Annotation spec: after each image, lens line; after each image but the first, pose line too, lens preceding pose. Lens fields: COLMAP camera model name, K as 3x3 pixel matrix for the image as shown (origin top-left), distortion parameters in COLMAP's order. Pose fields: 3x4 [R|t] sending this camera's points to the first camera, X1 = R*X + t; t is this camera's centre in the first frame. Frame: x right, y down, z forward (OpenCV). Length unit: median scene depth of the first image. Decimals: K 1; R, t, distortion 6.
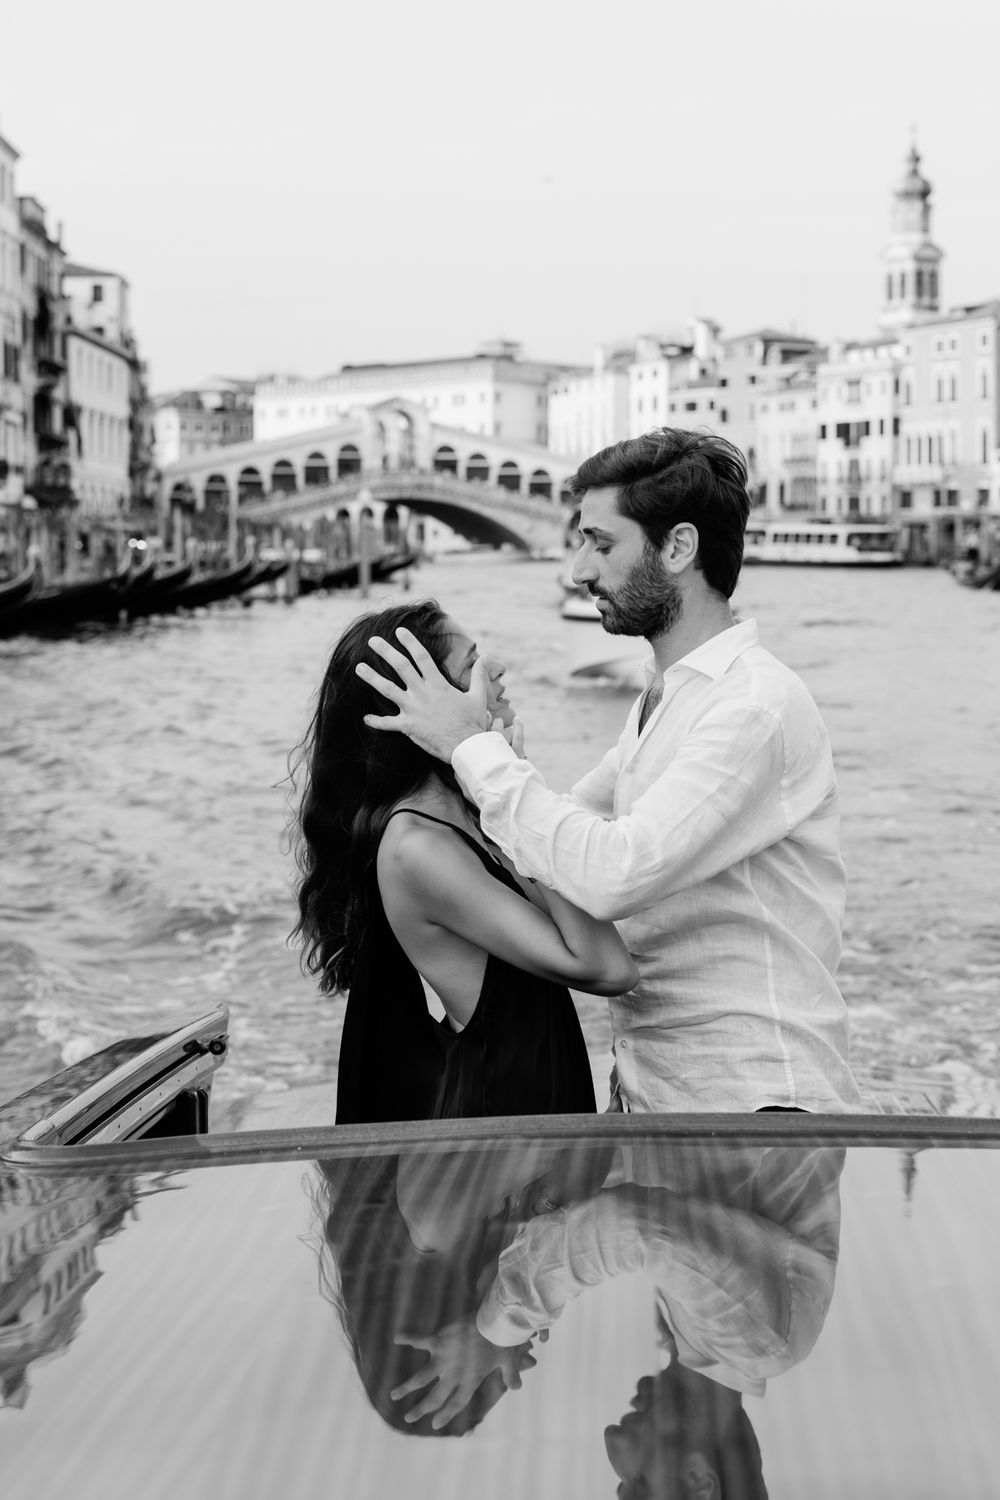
lens RADIAL K [[2247.3, 0, 498.7], [0, 2247.3, 626.5], [0, 0, 1]] dist [-0.010651, -0.019869]
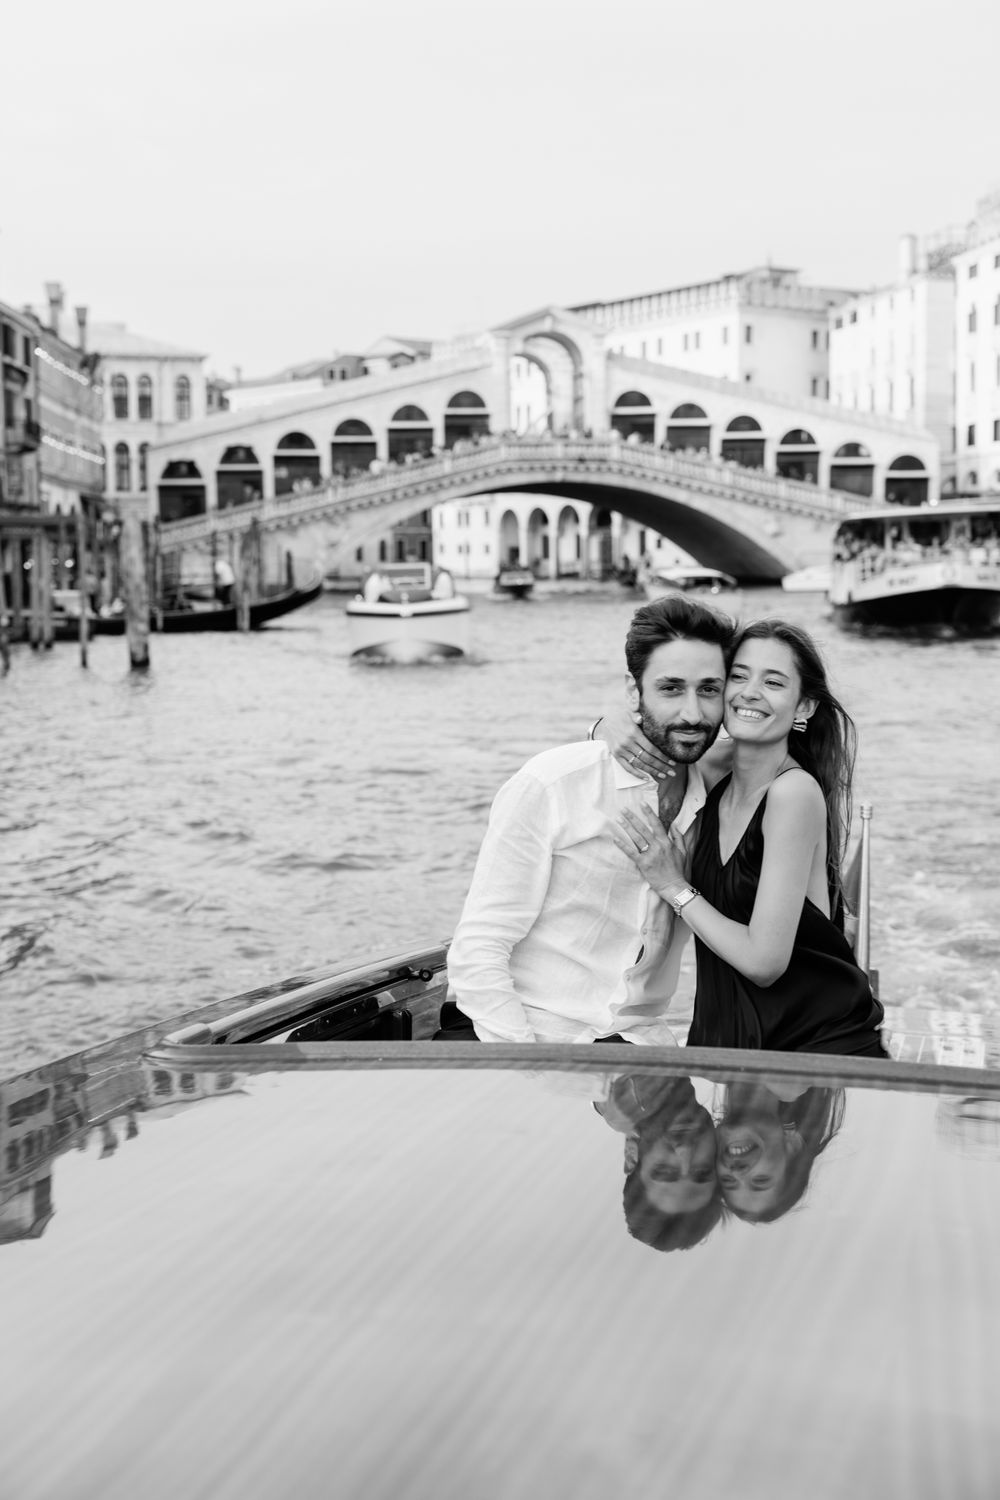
lens RADIAL K [[1933.1, 0, 496.2], [0, 1933.1, 730.7], [0, 0, 1]] dist [-0.007515, -0.017192]
pose [[0.983950, 0.004999, -0.178372, 0.032681], [0.003934, 0.998757, 0.049696, -0.017530], [0.178398, -0.049600, 0.982707, 0.502029]]
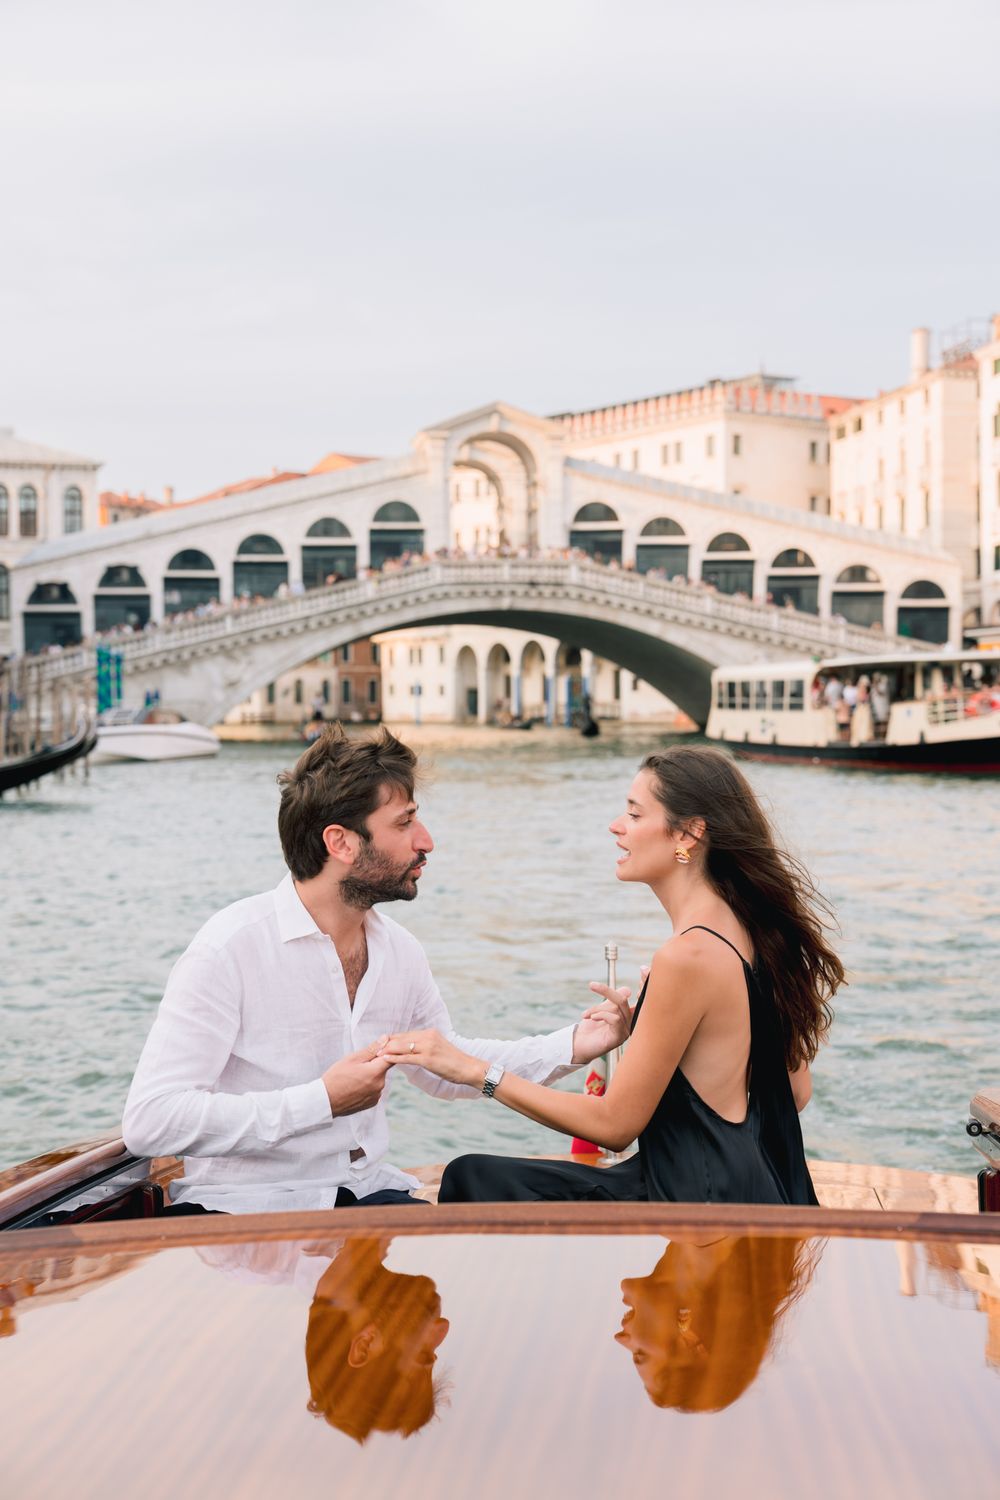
lens RADIAL K [[2009.4, 0, 493.7], [0, 2009.4, 746.3], [0, 0, 1]] dist [-0.007366, -0.009419]
pose [[0.984556, -0.002999, -0.175045, 0.032119], [0.000141, 0.999867, -0.016339, -0.020500], [0.175070, 0.016062, 0.984425, 0.574739]]
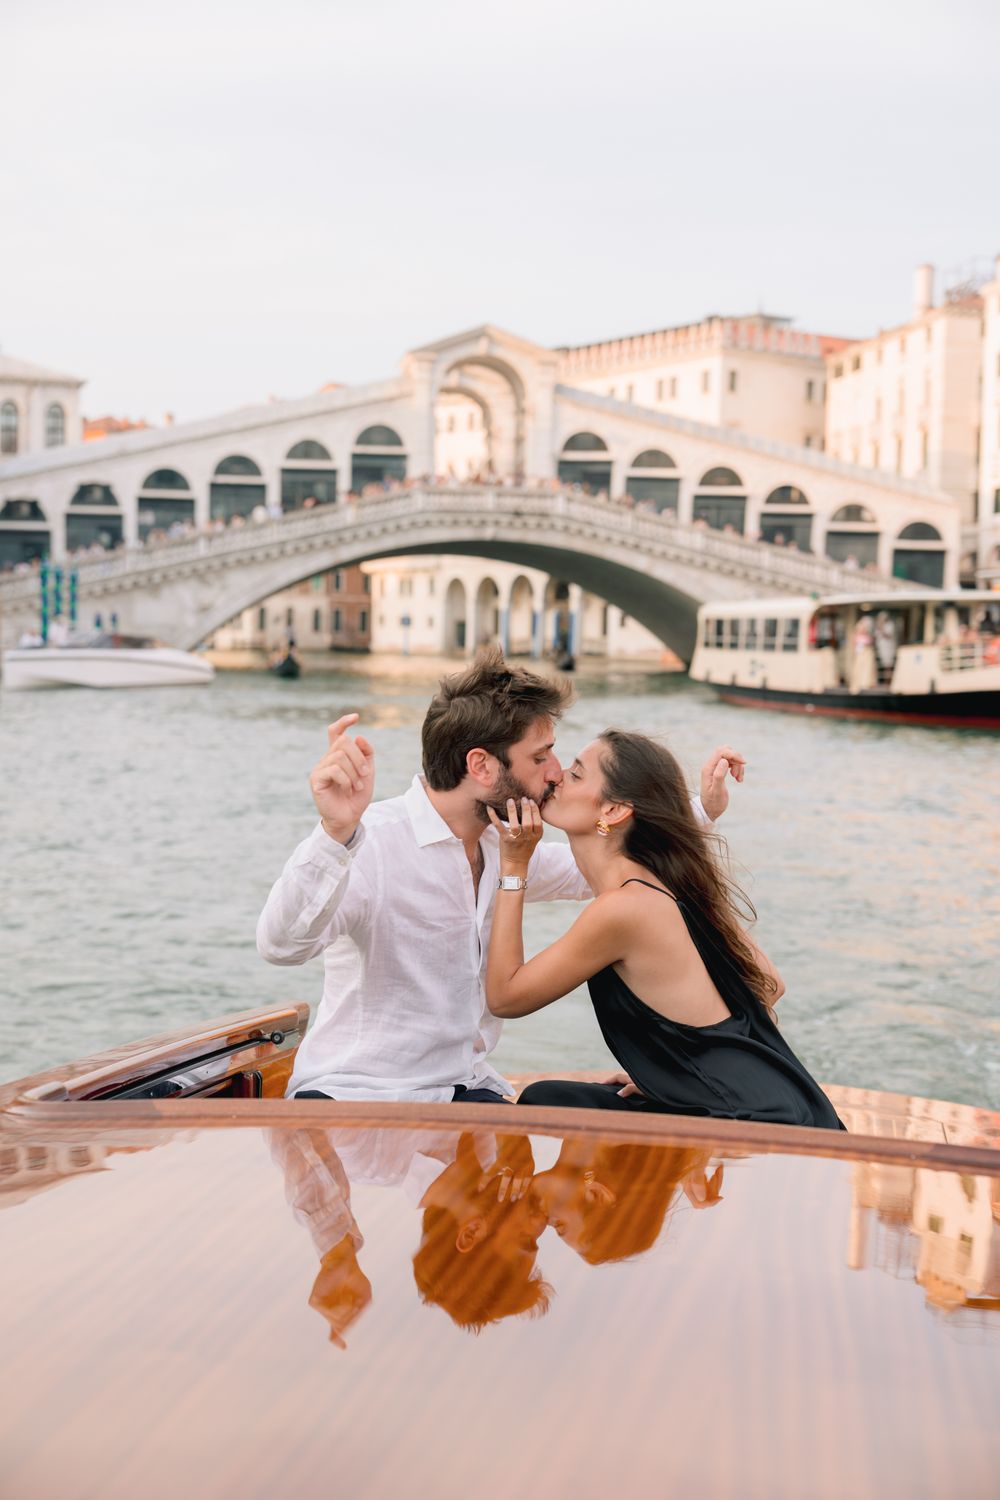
lens RADIAL K [[1896.2, 0, 480.1], [0, 1896.2, 750.9], [0, 0, 1]] dist [-0.008437, 0.016664]
pose [[0.983050, 0.030917, -0.180711, 0.030051], [-0.027362, 0.999380, 0.022135, -0.021683], [0.181283, -0.016816, 0.983287, 0.610952]]
